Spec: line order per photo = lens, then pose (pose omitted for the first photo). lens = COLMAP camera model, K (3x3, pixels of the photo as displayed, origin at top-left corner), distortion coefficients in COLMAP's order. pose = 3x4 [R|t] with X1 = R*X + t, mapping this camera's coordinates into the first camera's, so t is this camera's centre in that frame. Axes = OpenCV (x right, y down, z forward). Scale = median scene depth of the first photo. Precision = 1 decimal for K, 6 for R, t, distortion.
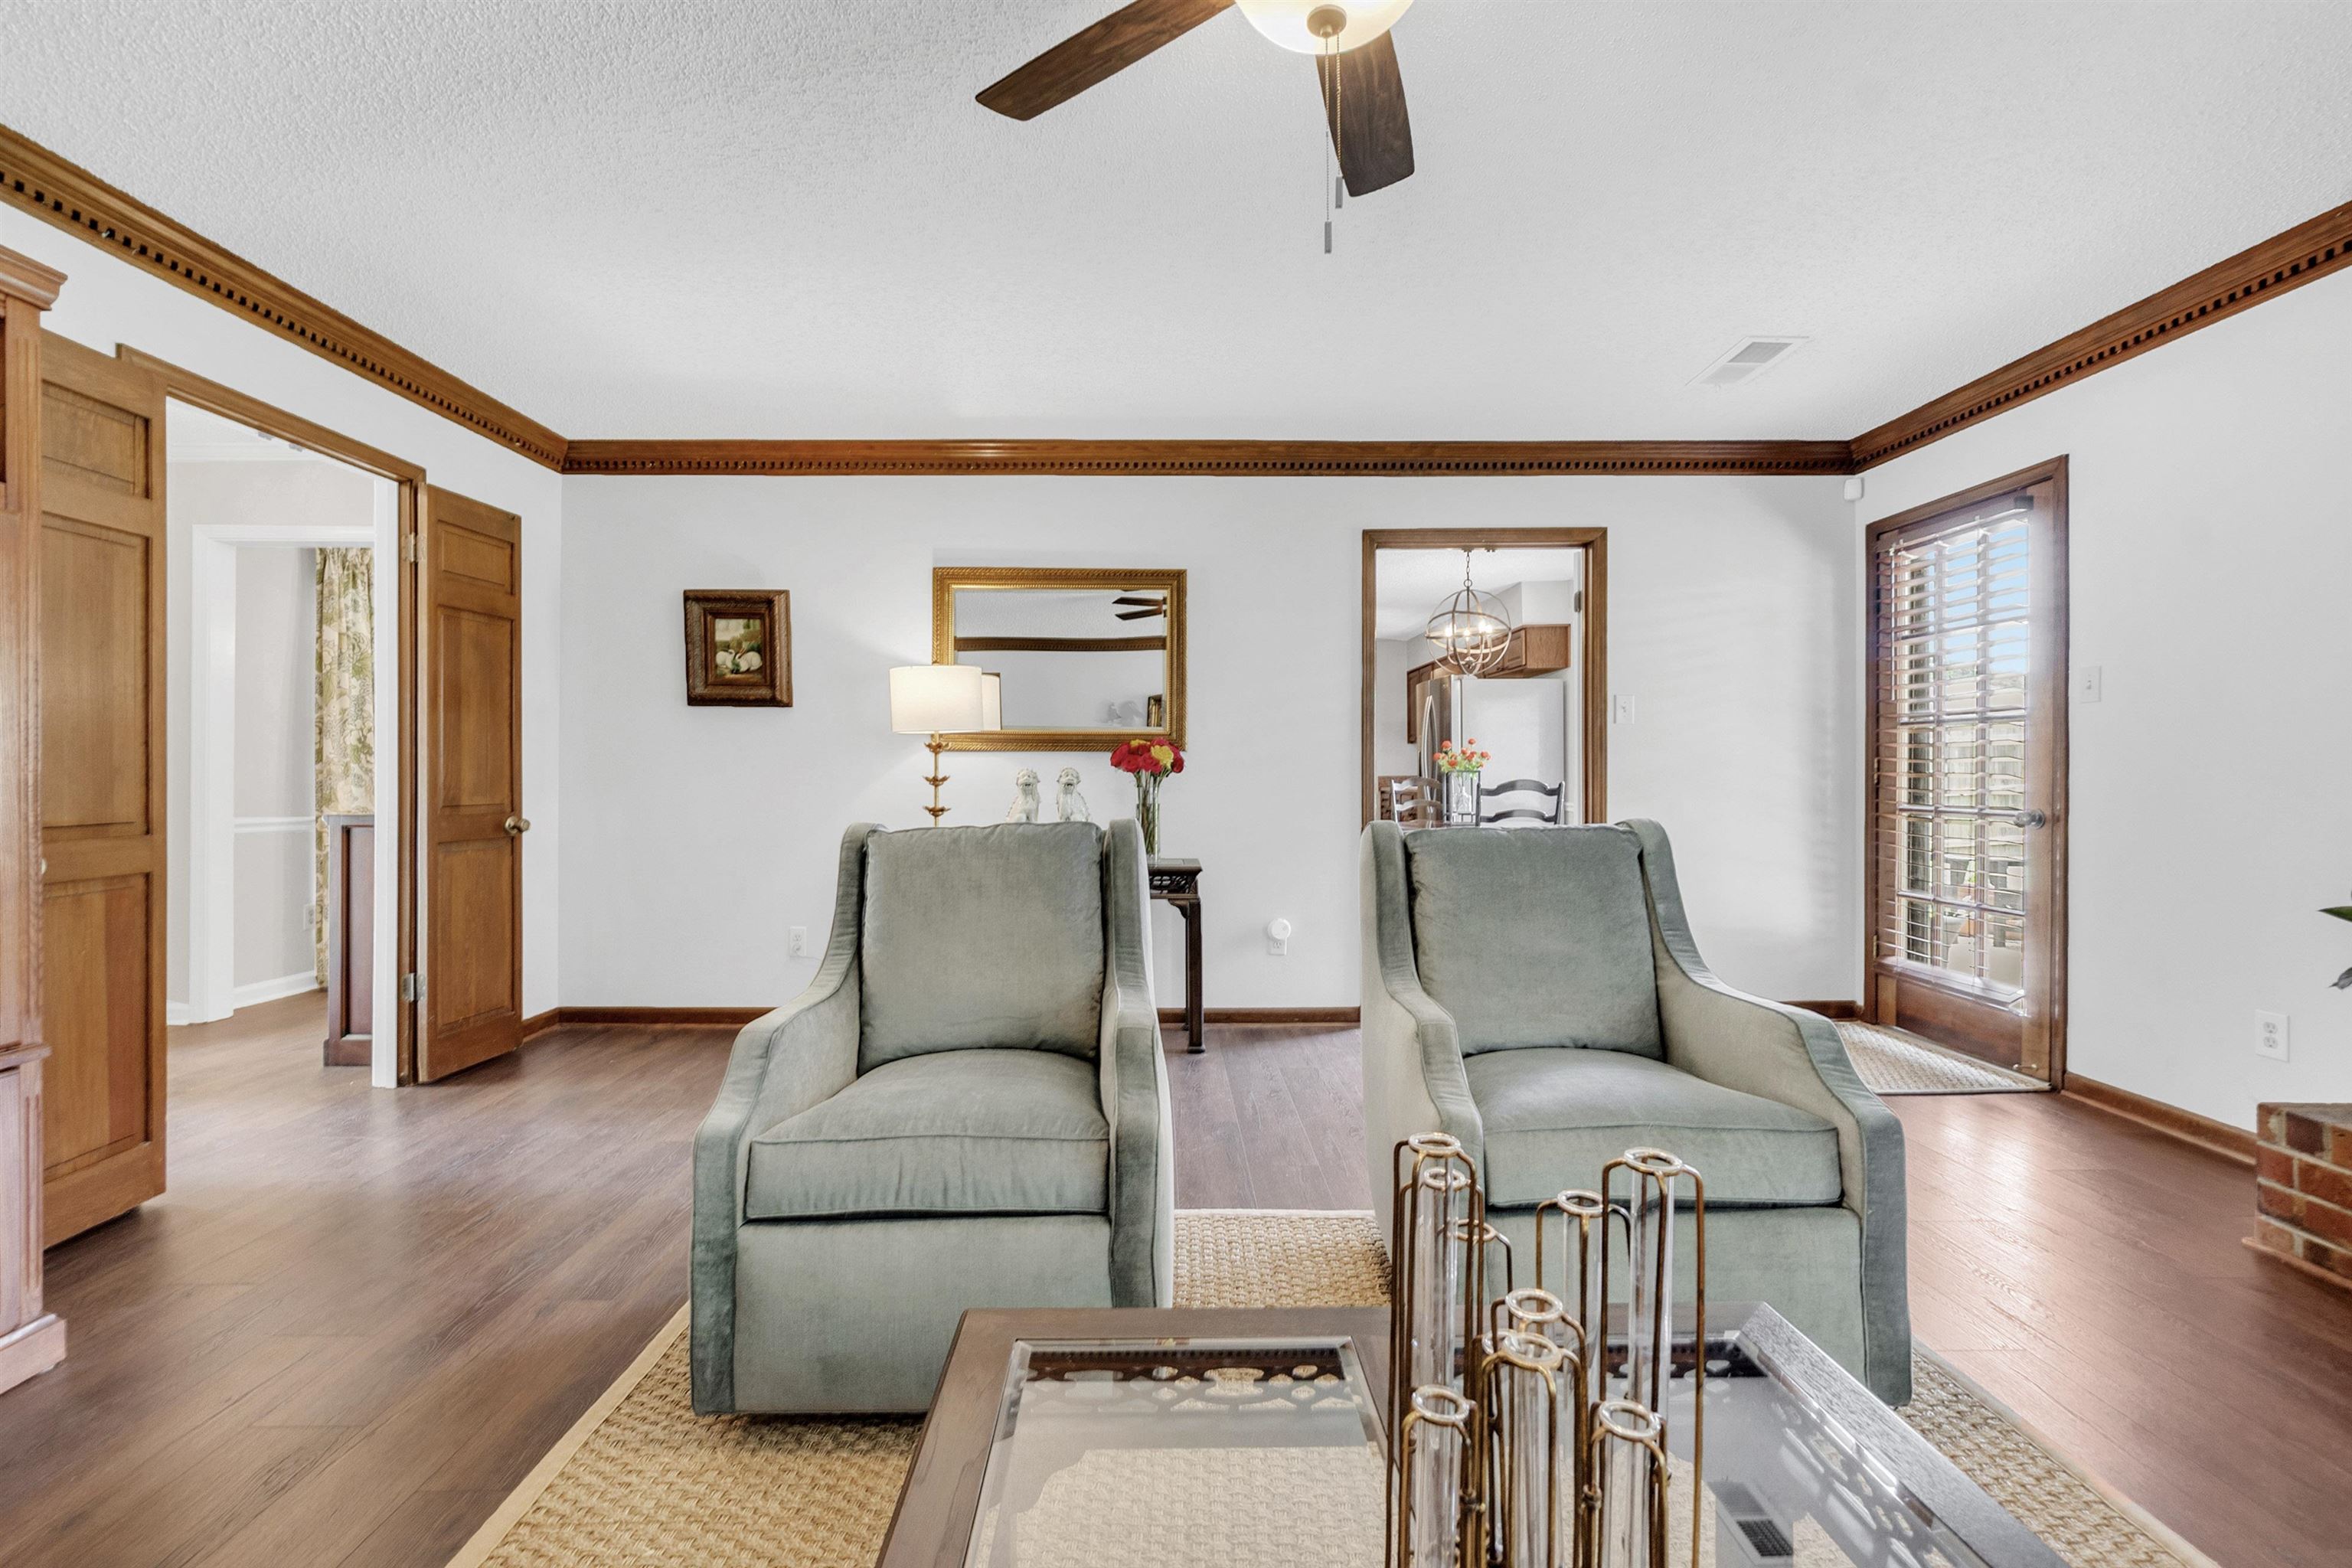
lens RADIAL K [[1018.5, 0, 1179.7], [0, 1018.5, 762.7], [0, 0, 1]] dist [0.000239, 0.000183]
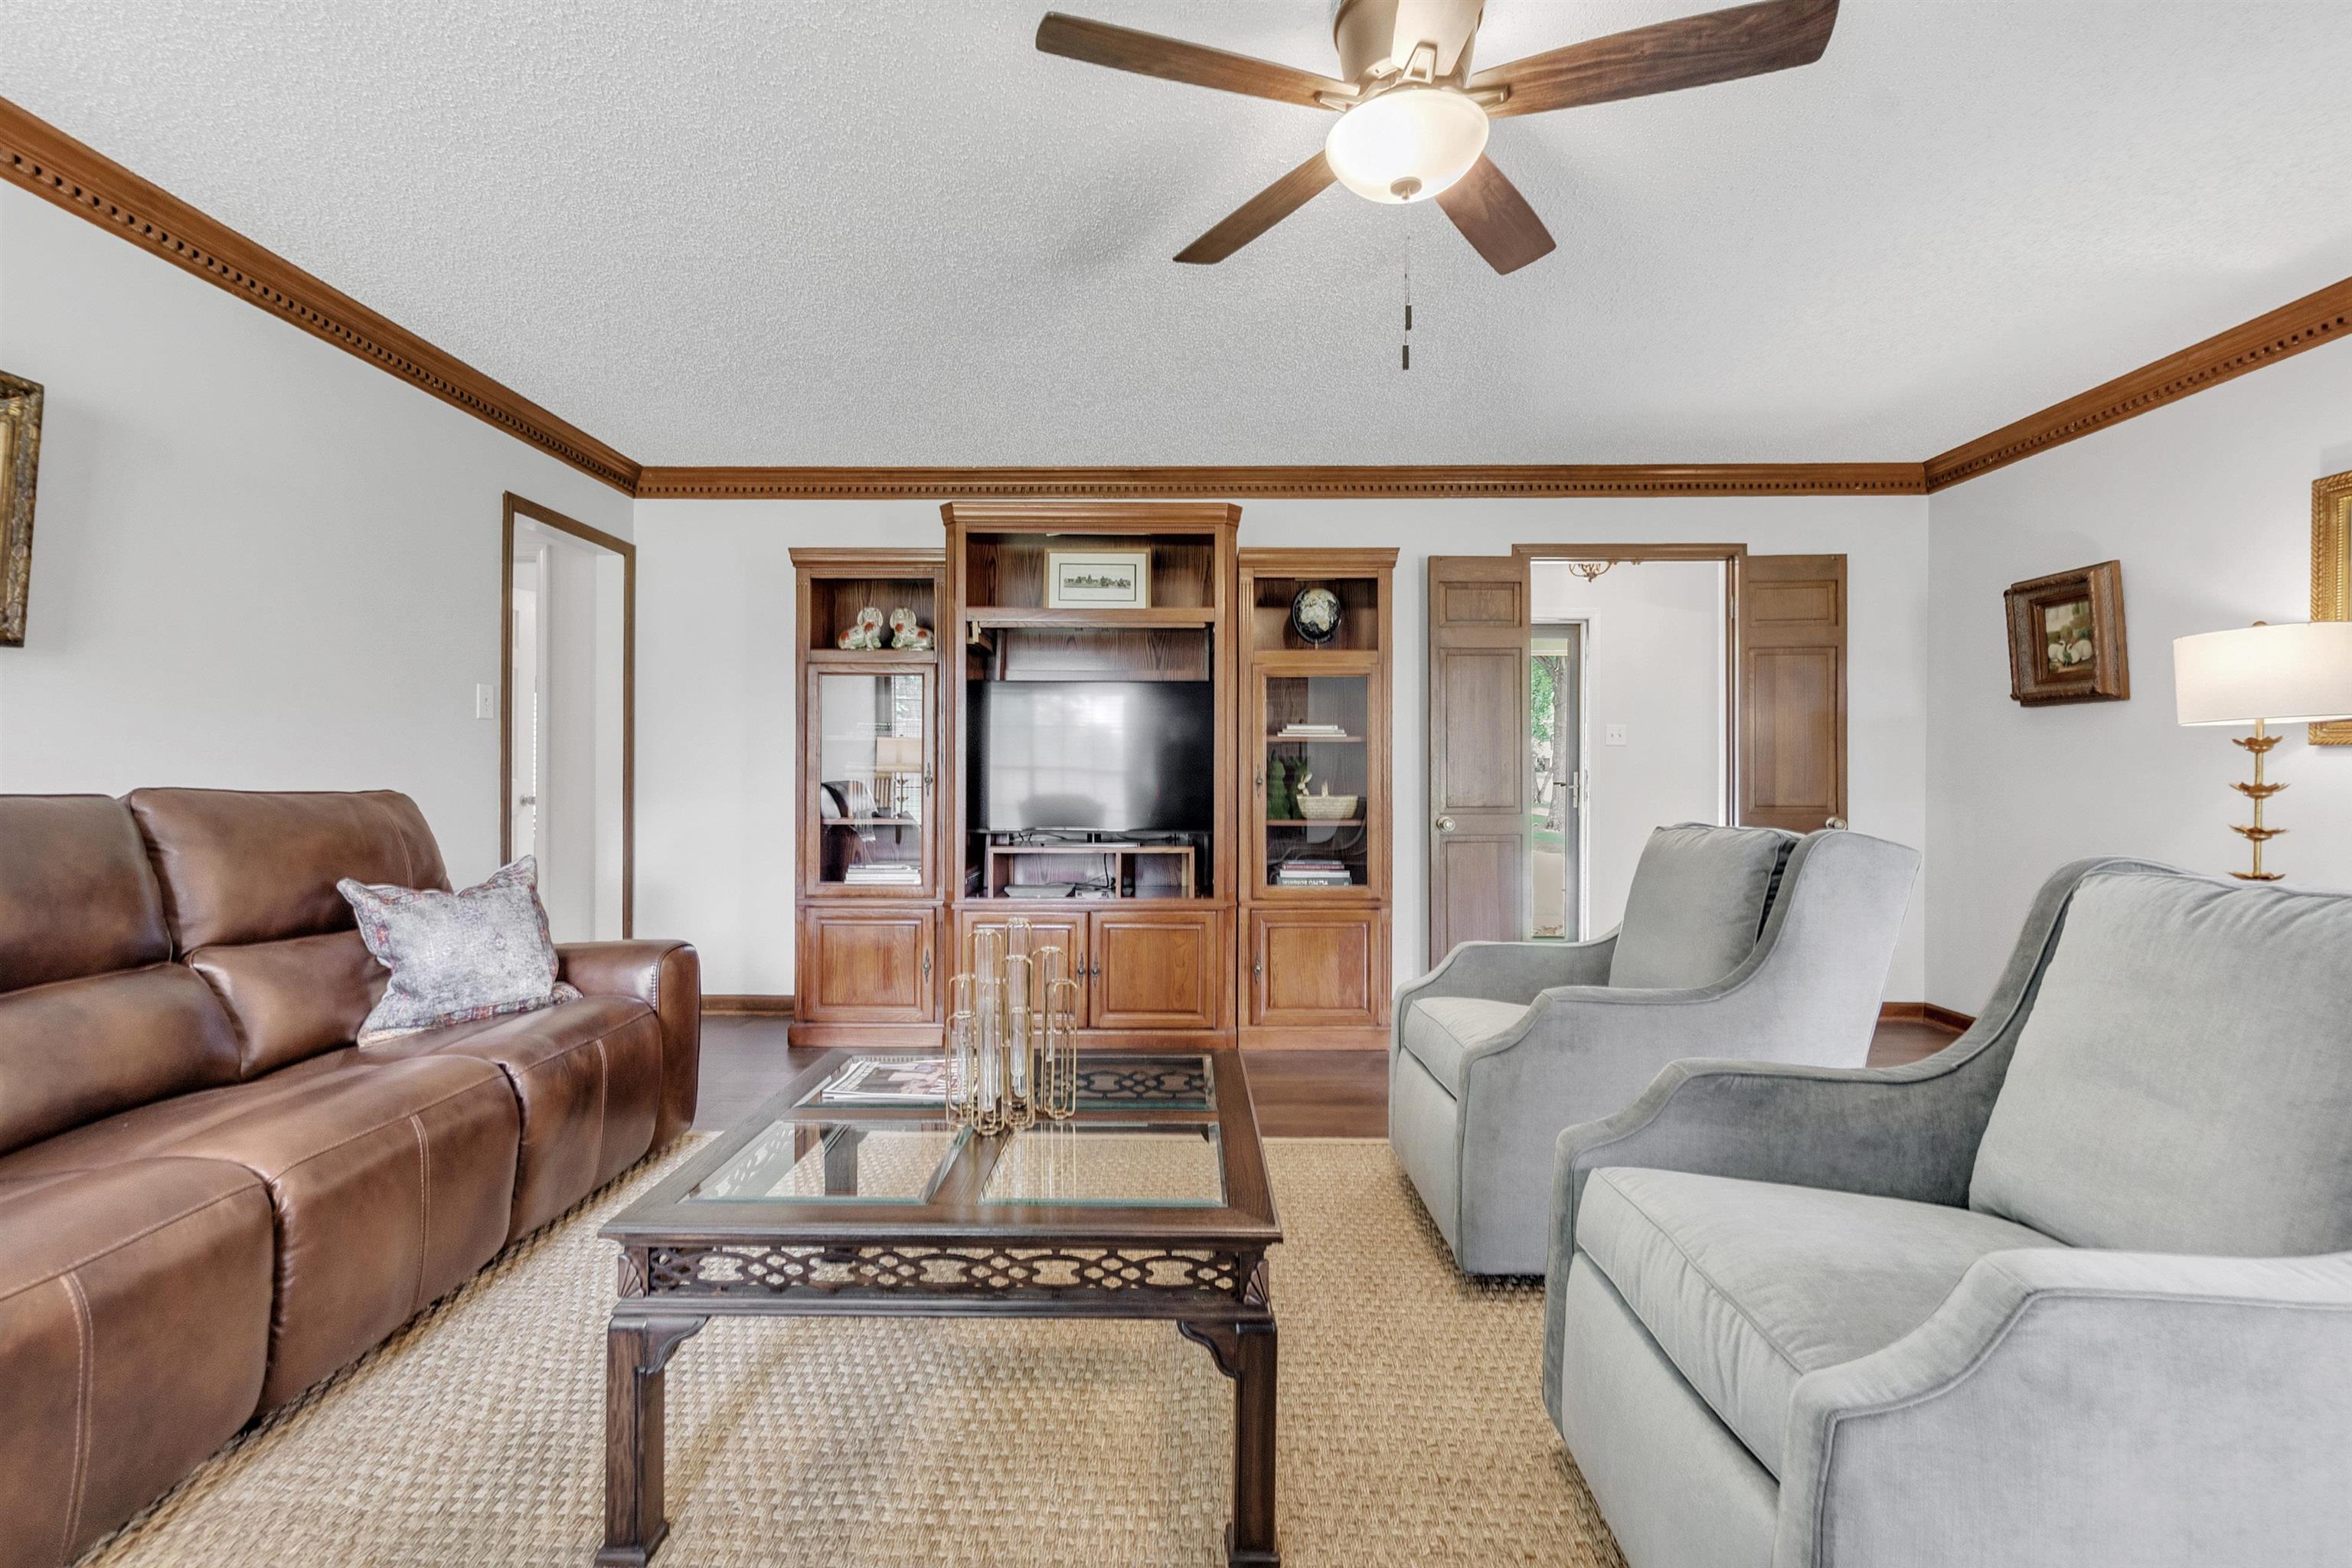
lens RADIAL K [[1018.5, 0, 1179.7], [0, 1018.5, 762.7], [0, 0, 1]] dist [0.000239, 0.000183]
pose [[-0.000186, -0.017044, -0.999855, 0.452420], [0.014935, 0.999743, -0.017045, -0.000503], [0.999888, -0.014936, 0.000069, 0.233230]]
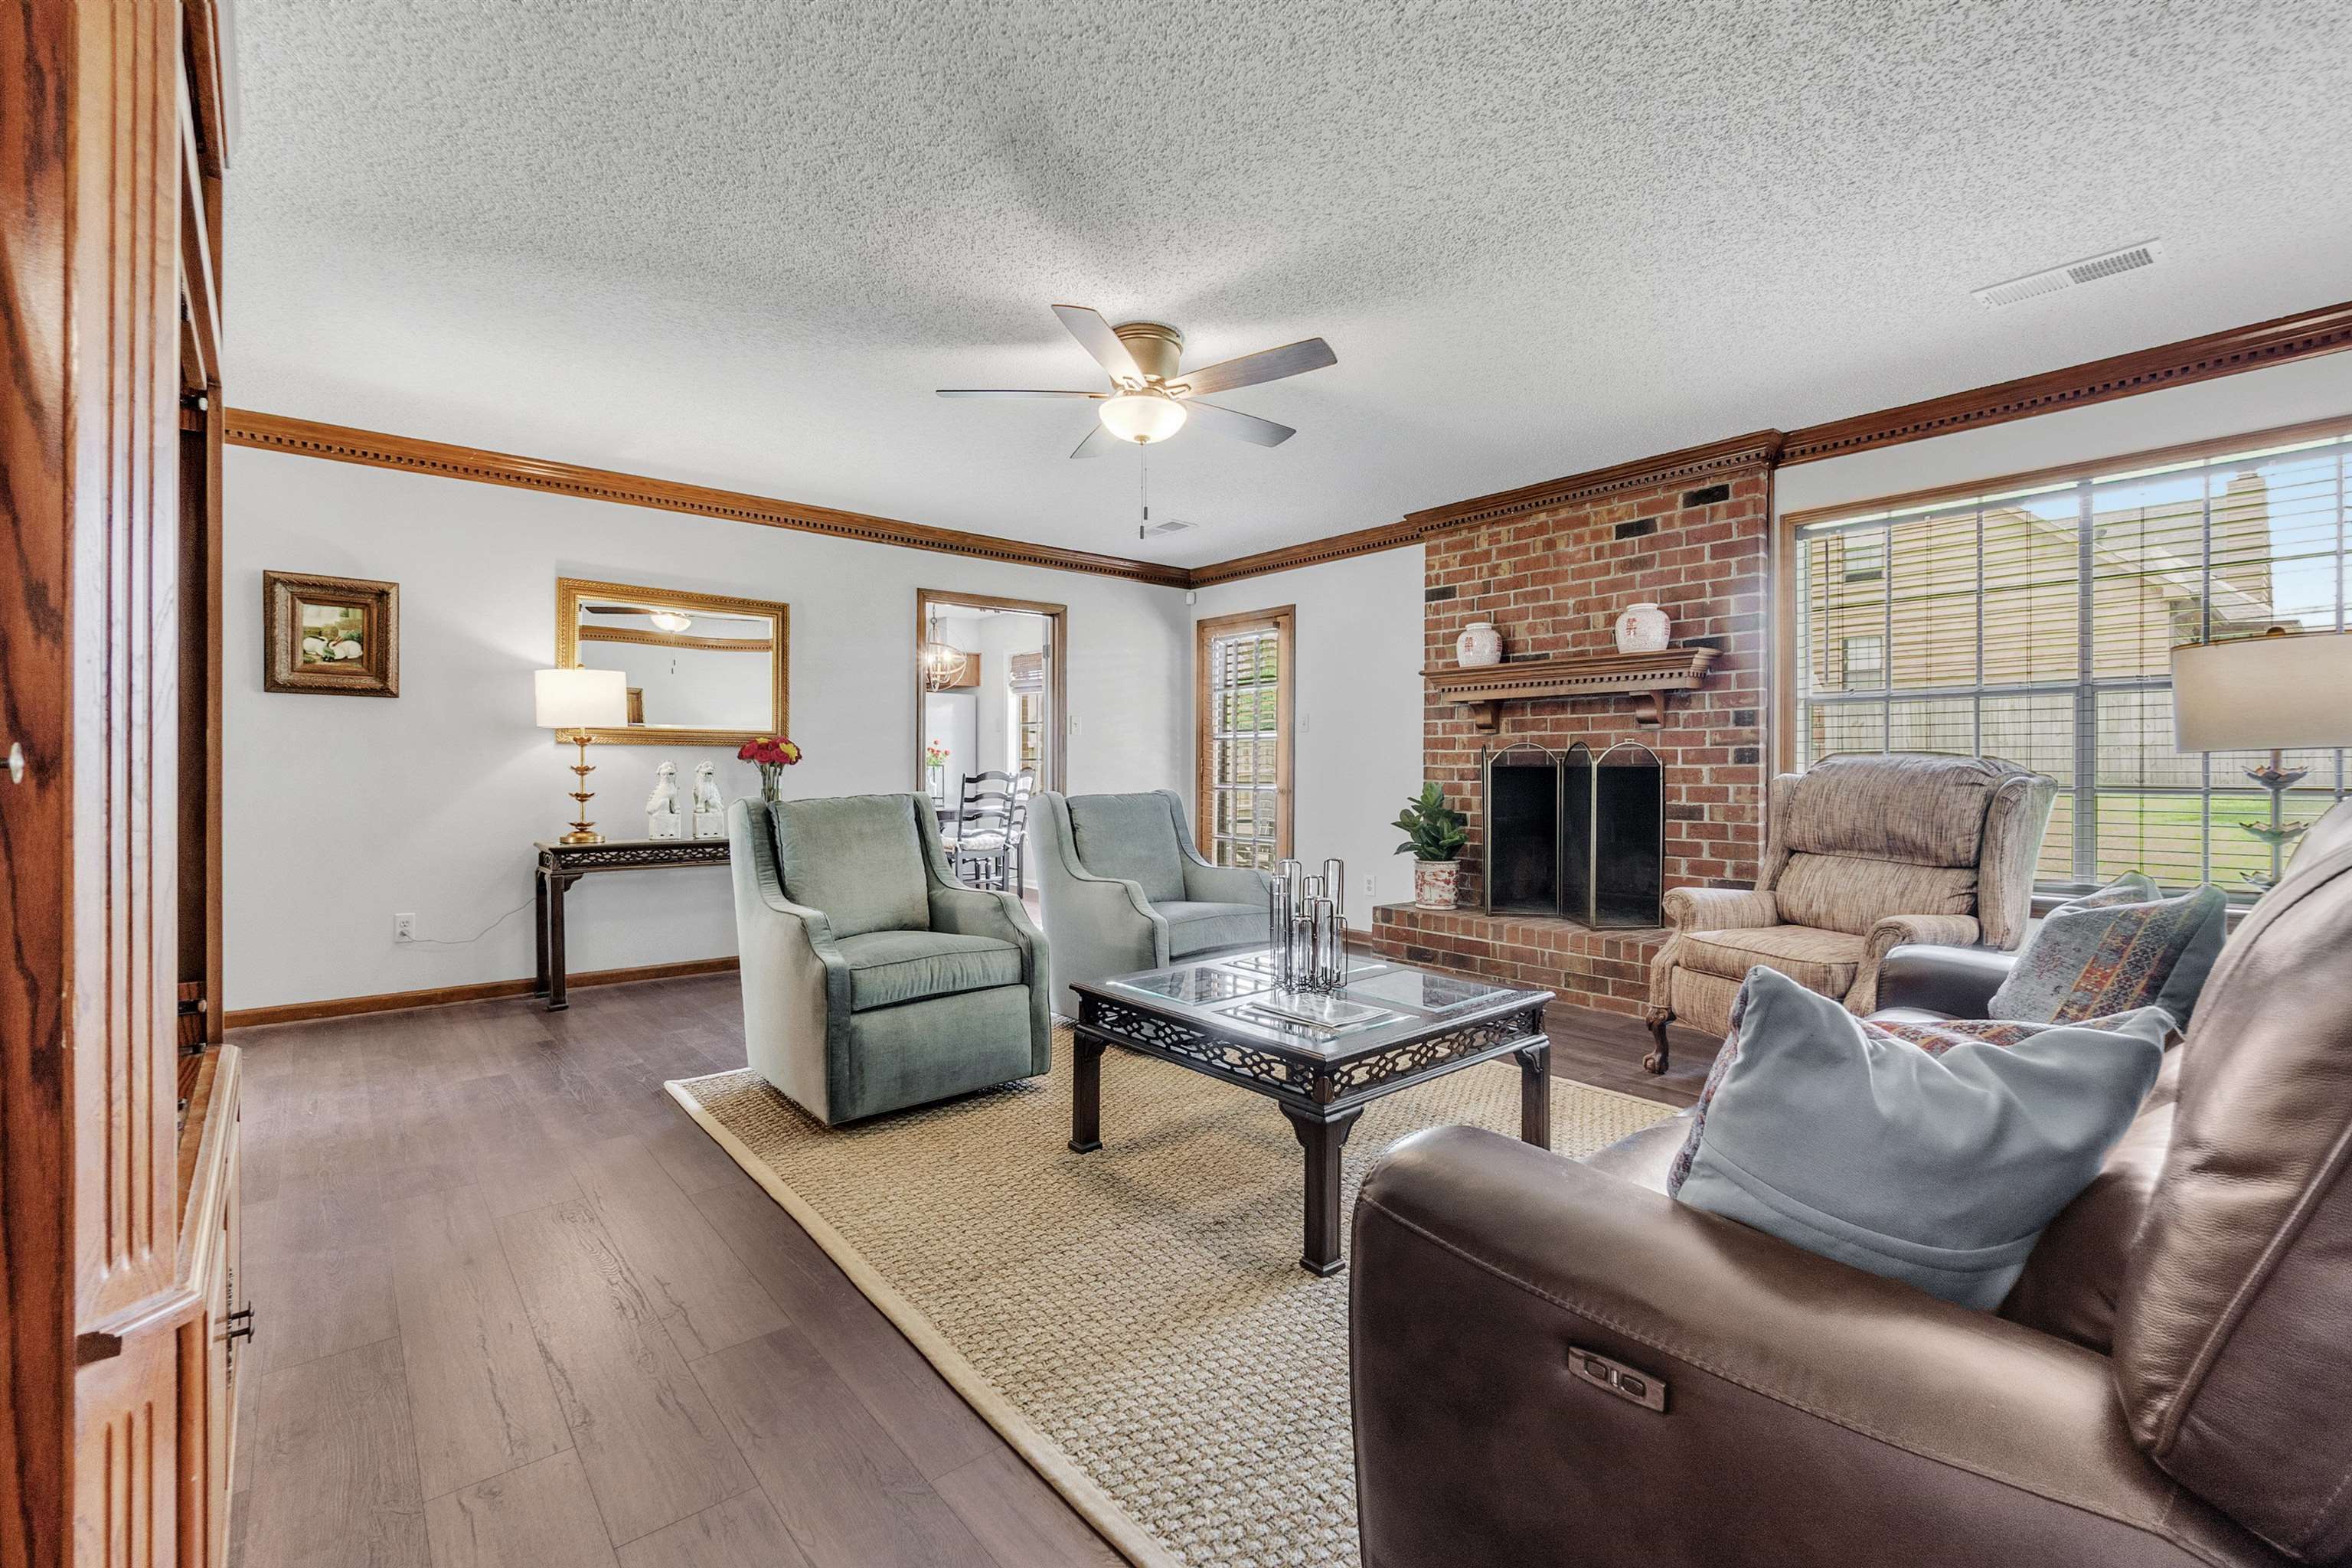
lens RADIAL K [[1018.5, 0, 1179.7], [0, 1018.5, 762.7], [0, 0, 1]] dist [0.000239, 0.000183]
pose [[0.763870, 0.004456, 0.645355, -0.449788], [-0.008029, 0.999964, 0.002600, 0.001210], [-0.645321, -0.007168, 0.763878, -0.287341]]
